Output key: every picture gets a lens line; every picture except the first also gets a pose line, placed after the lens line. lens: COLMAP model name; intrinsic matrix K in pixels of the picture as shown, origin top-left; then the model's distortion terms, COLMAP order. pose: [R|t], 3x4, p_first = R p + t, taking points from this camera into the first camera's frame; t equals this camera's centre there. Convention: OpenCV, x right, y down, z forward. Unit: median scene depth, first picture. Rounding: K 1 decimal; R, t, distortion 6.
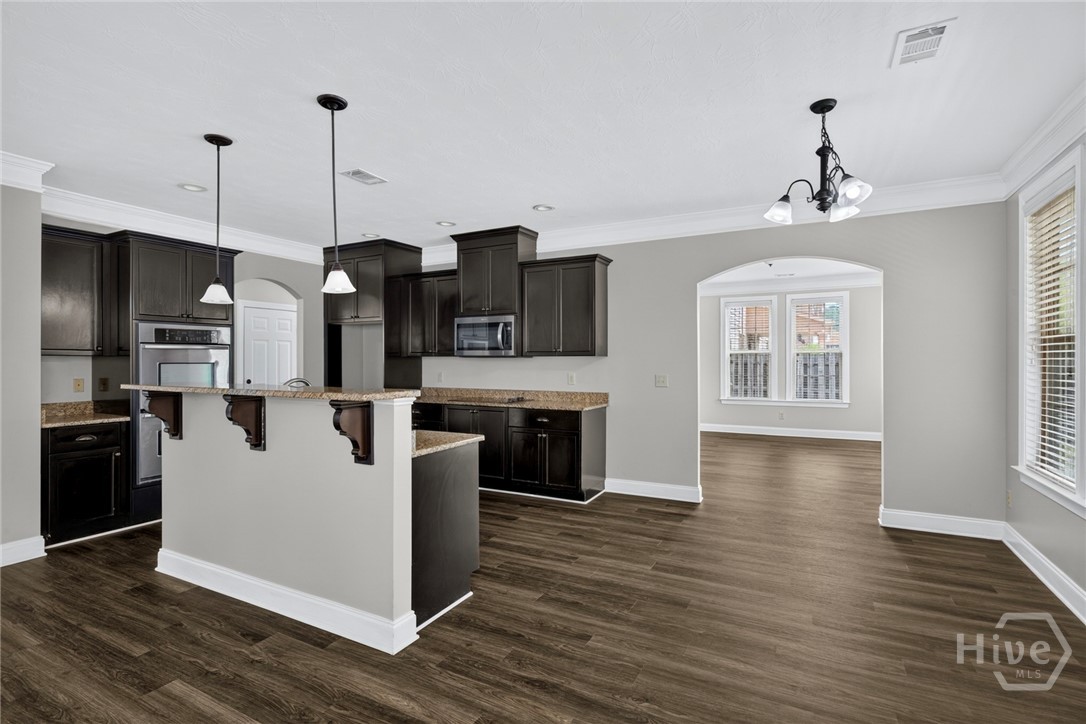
lens RADIAL K [[515.0, 0, 546.5], [0, 515.0, 363.9], [0, 0, 1]] dist [-0.001872, 0.000237]
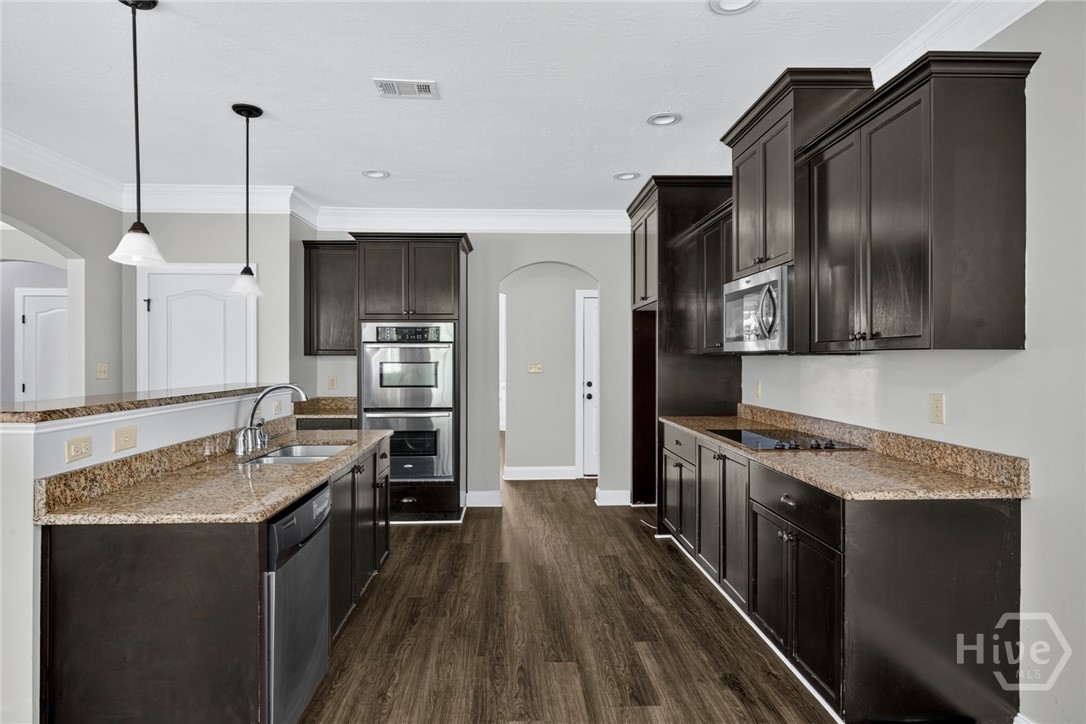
lens RADIAL K [[564.8, 0, 547.0], [0, 564.8, 366.2], [0, 0, 1]] dist [-0.003820, -0.000167]
pose [[0.539362, 0.009070, -0.842025, 0.252800], [-0.004466, 0.999959, 0.007911, -0.003785], [0.842062, -0.000507, 0.539380, 0.528883]]
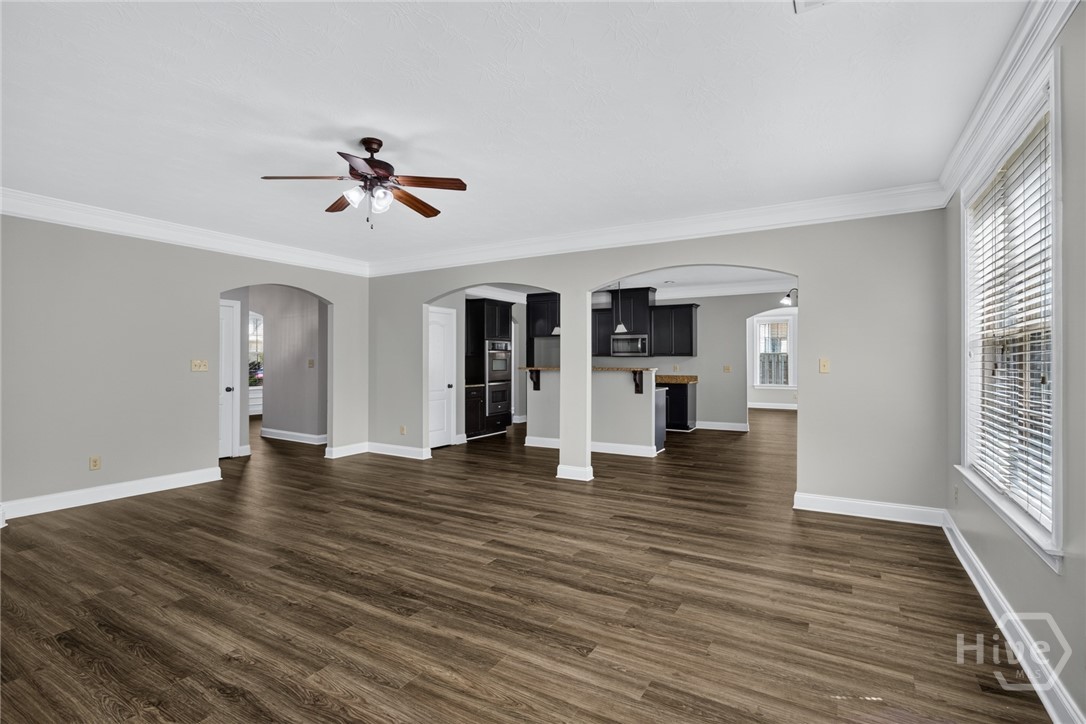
lens RADIAL K [[515.0, 0, 541.0], [0, 515.0, 358.3], [0, 0, 1]] dist [-0.001872, 0.000237]
pose [[0.998807, 0.005665, -0.048504, -0.362663], [-0.005943, 0.999967, -0.005586, 0.006207], [0.048470, 0.005867, 0.998807, -0.914949]]
